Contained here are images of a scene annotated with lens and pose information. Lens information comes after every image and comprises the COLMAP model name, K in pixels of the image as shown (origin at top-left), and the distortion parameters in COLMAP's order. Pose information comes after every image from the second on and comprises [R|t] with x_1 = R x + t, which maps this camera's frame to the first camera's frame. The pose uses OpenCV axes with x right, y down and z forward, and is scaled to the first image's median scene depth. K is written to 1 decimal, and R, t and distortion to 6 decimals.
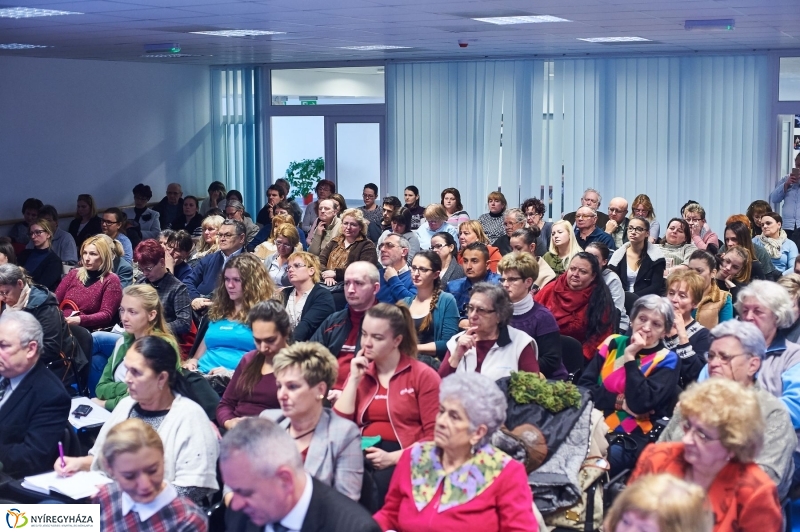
lens RADIAL K [[1229.5, 0, 396.8], [0, 1229.5, 273.3], [0, 0, 1]] dist [-0.121265, 0.000000]
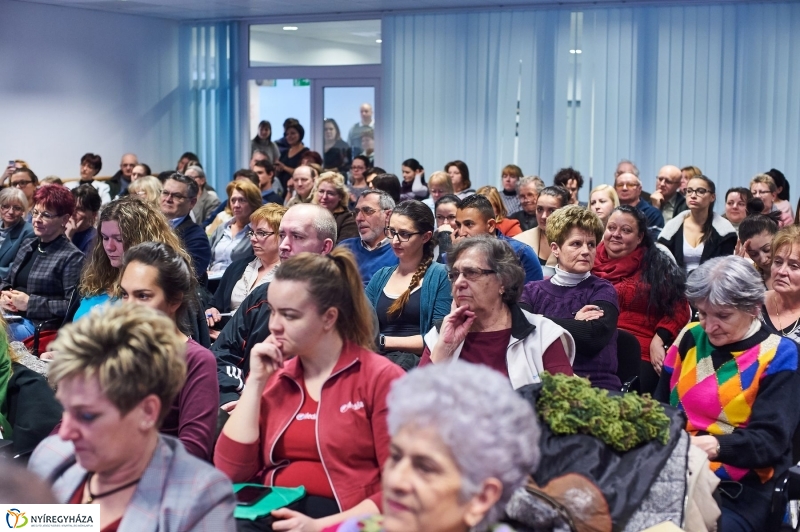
lens RADIAL K [[1229.5, 0, 400.7], [0, 1229.5, 265.2], [0, 0, 1]] dist [-0.121265, 0.000000]
pose [[0.999840, 0.016738, -0.006336, 0.024209], [-0.016847, 0.999704, -0.017560, 0.031097], [0.006040, 0.017664, 0.999826, 0.333312]]
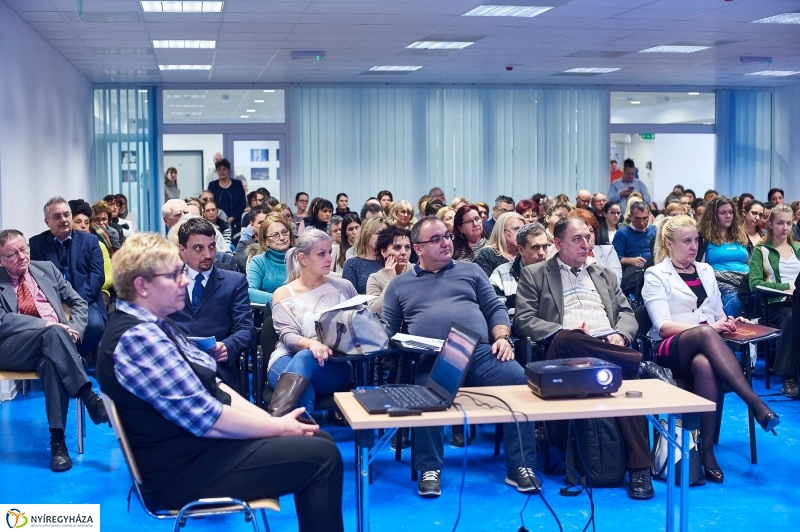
lens RADIAL K [[1229.5, 0, 400.2], [0, 1229.5, 264.6], [0, 0, 1]] dist [-0.121265, 0.000000]
pose [[0.786414, -0.038929, 0.616471, -1.302311], [0.083529, 0.995547, -0.043688, 0.101743], [-0.612026, 0.085850, 0.786164, 0.135181]]
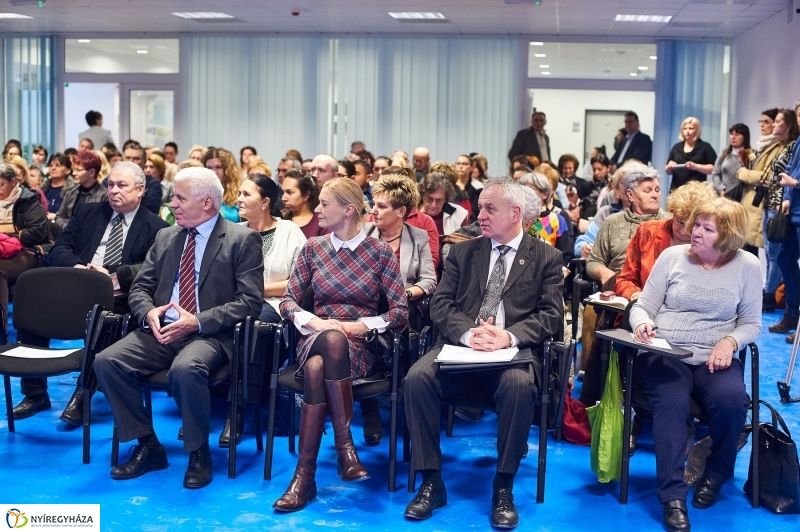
lens RADIAL K [[1229.5, 0, 394.2], [0, 1229.5, 259.7], [0, 0, 1]] dist [-0.121265, 0.000000]
pose [[0.952572, 0.001138, 0.304312, -0.332092], [0.008066, 0.999547, -0.028985, 0.131489], [-0.304207, 0.030064, 0.952131, -0.205739]]
